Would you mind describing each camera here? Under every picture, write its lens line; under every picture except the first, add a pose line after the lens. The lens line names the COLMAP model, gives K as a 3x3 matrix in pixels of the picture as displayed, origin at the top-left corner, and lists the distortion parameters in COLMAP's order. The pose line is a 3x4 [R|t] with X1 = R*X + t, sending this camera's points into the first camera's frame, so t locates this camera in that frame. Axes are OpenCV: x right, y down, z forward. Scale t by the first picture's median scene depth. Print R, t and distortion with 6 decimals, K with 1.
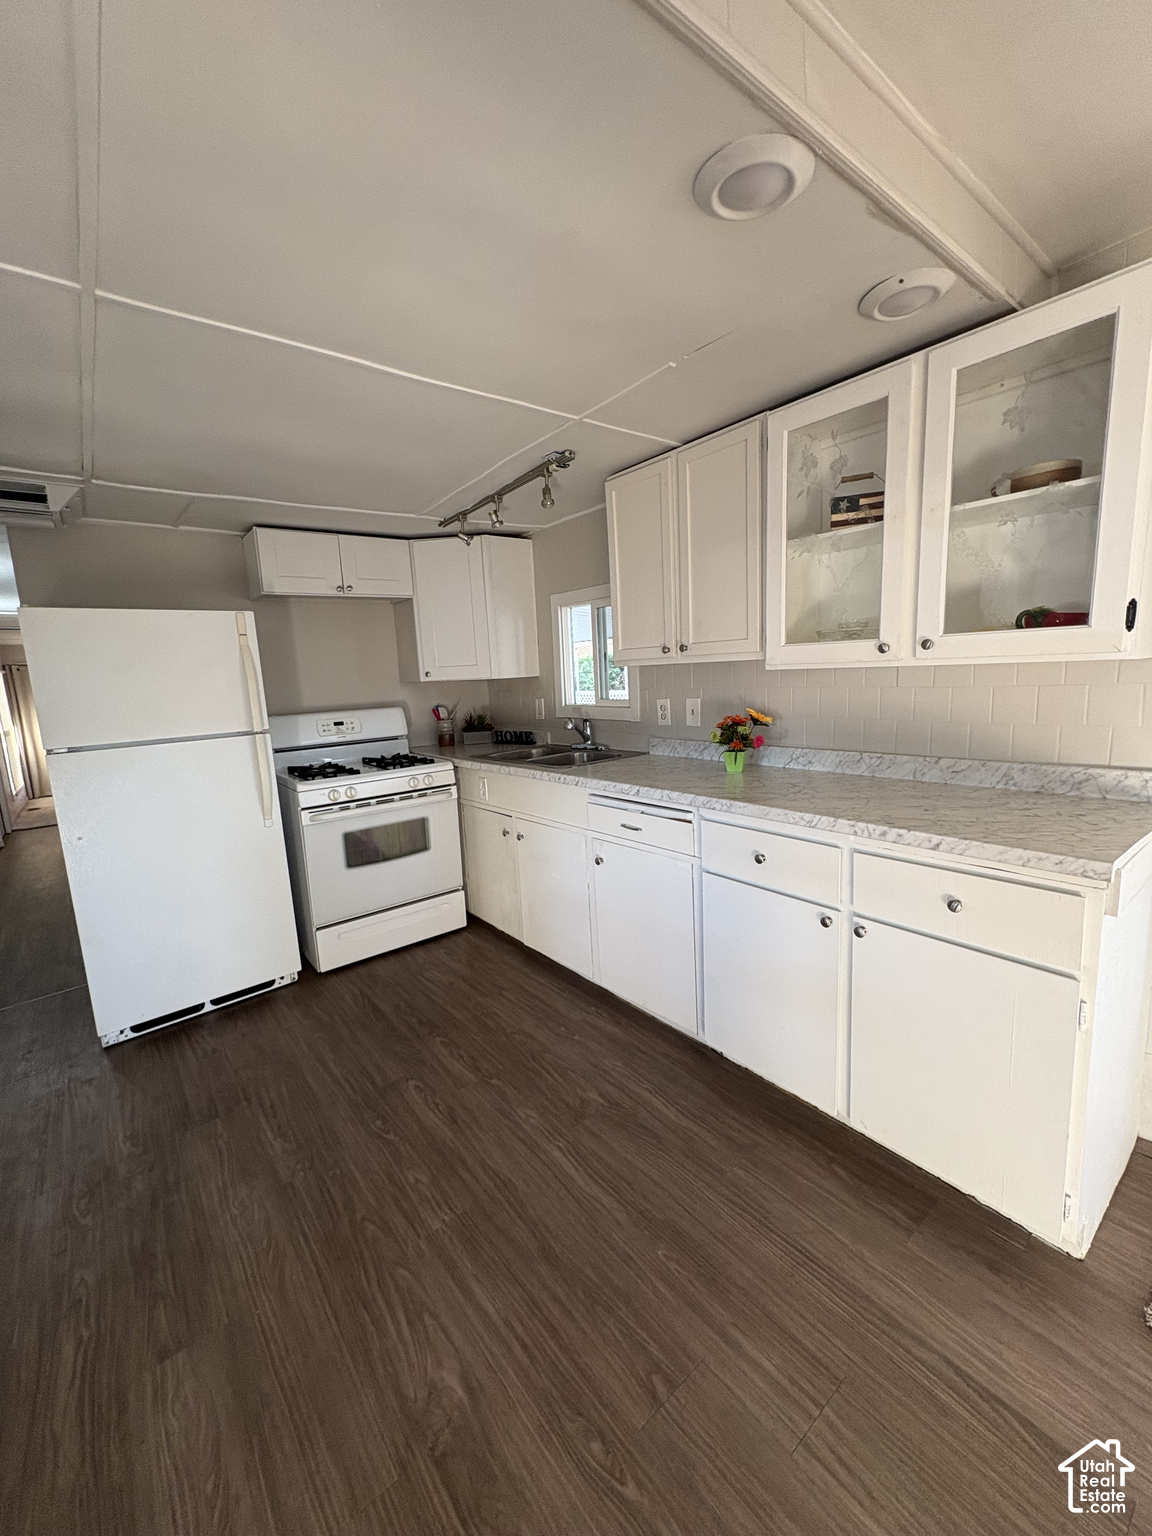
lens RADIAL K [[613.6, 0, 579.3], [0, 613.6, 765.4], [0, 0, 1]] dist [0.002648, -0.000107]
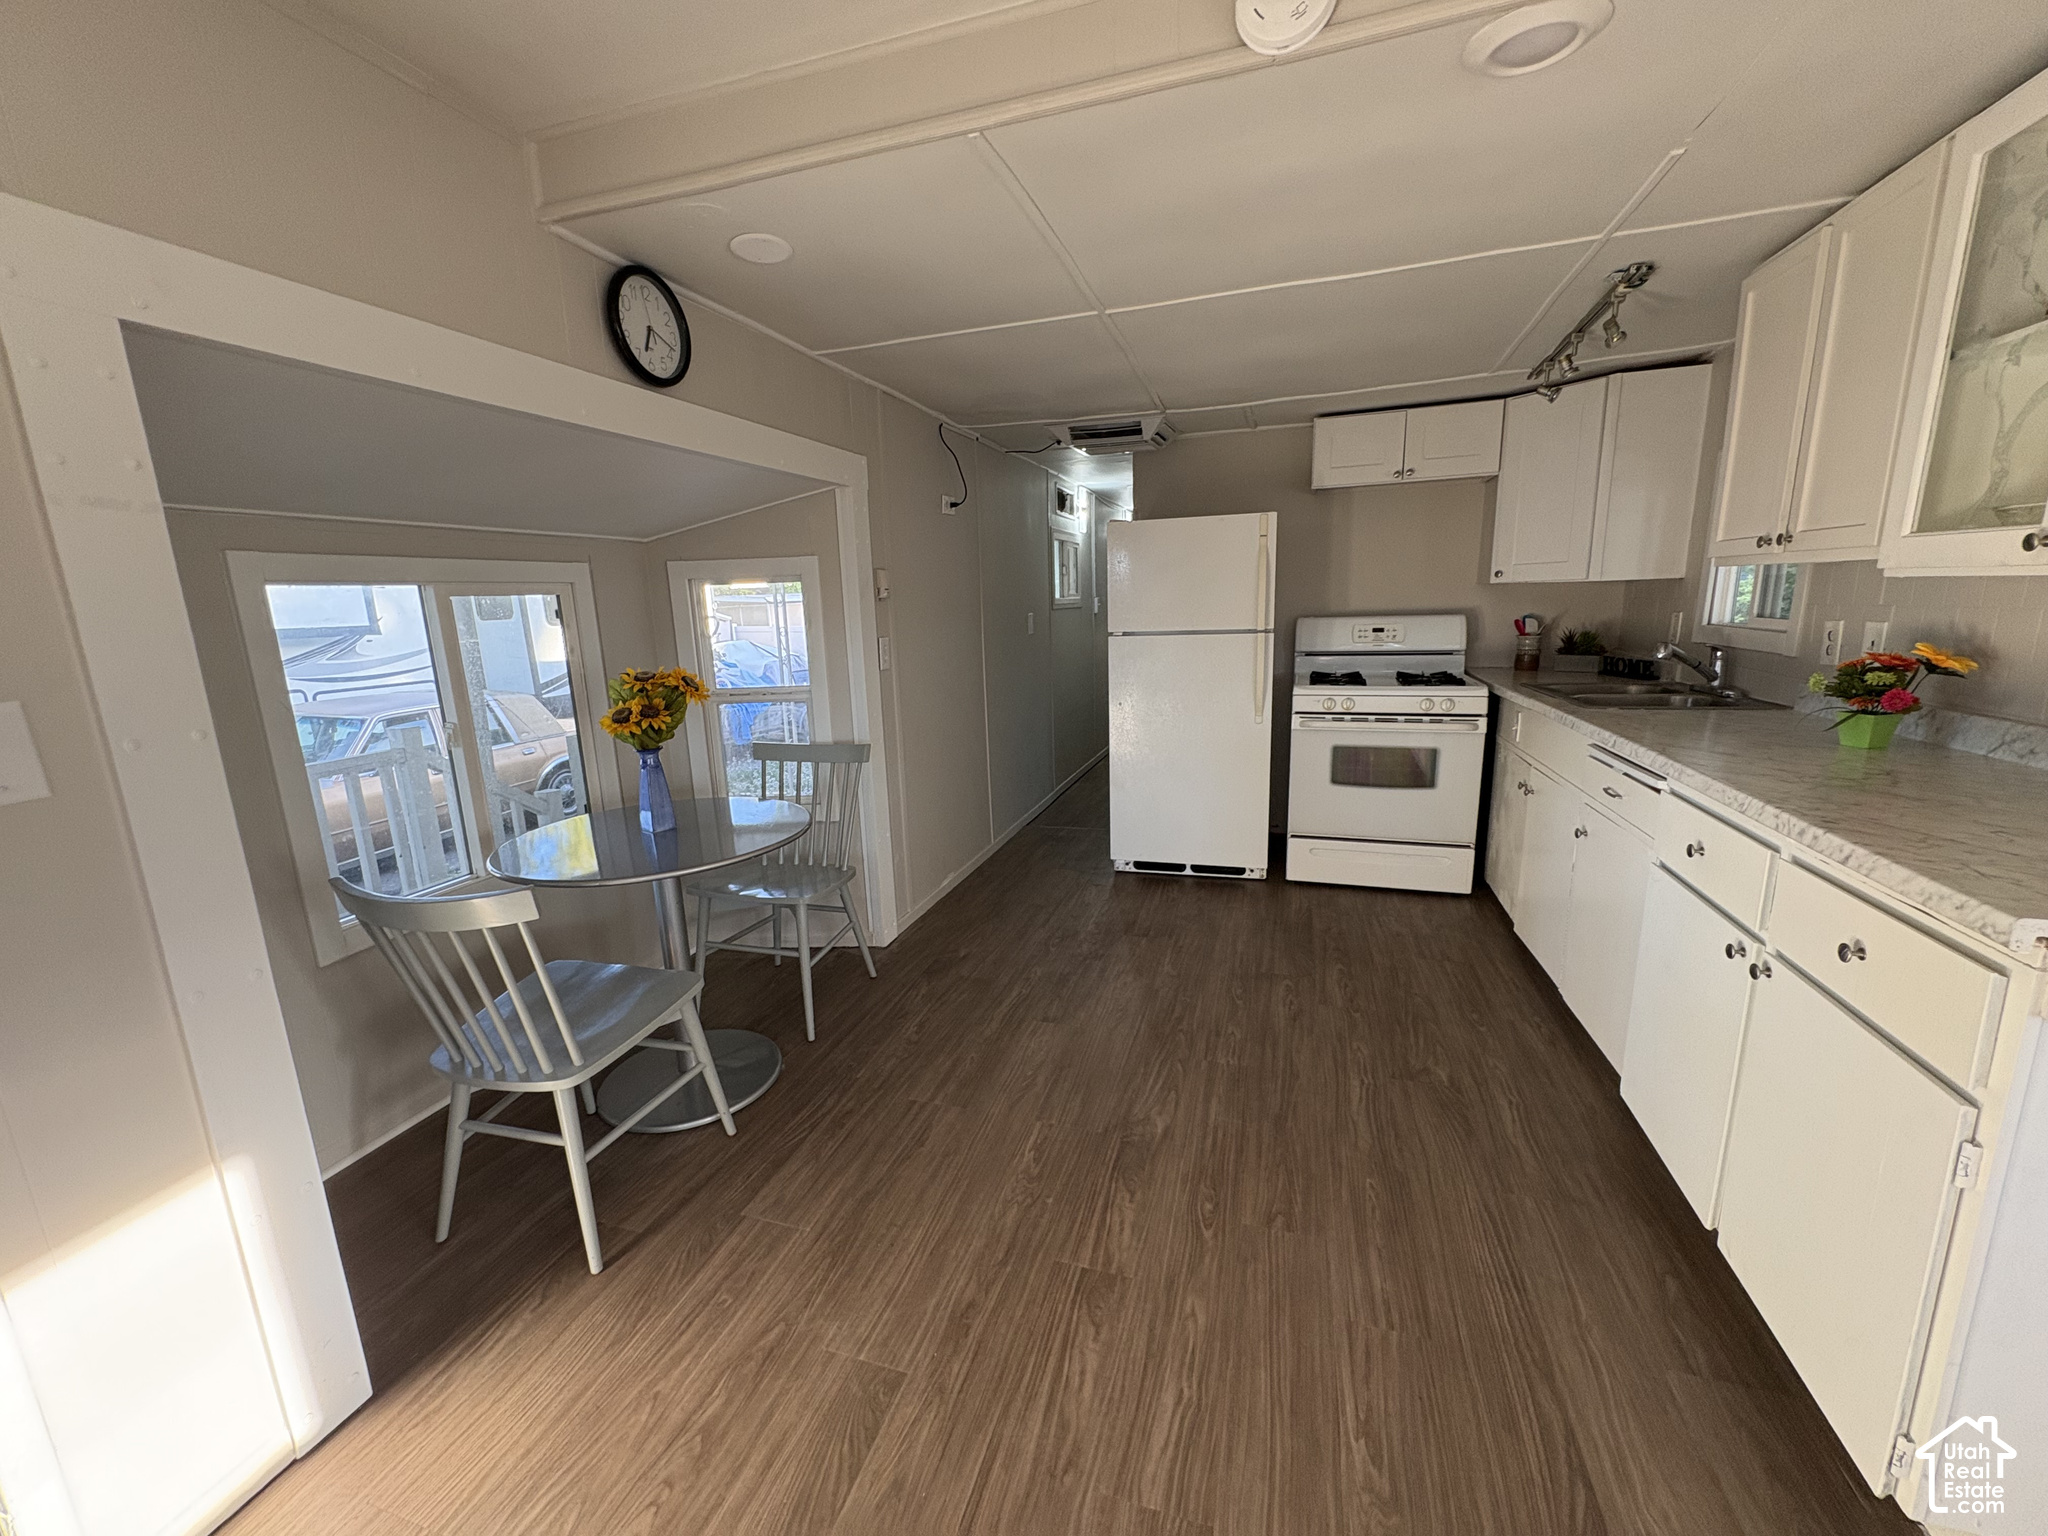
lens RADIAL K [[818.2, 0, 1020.8], [0, 818.2, 765.4], [0, 0, 1]] dist [0.002648, -0.000107]
pose [[0.551139, 0.198691, -0.810412, 0.380519], [-0.123180, 0.979968, 0.156490, 0.002449], [0.825271, 0.013578, 0.564573, -0.106049]]
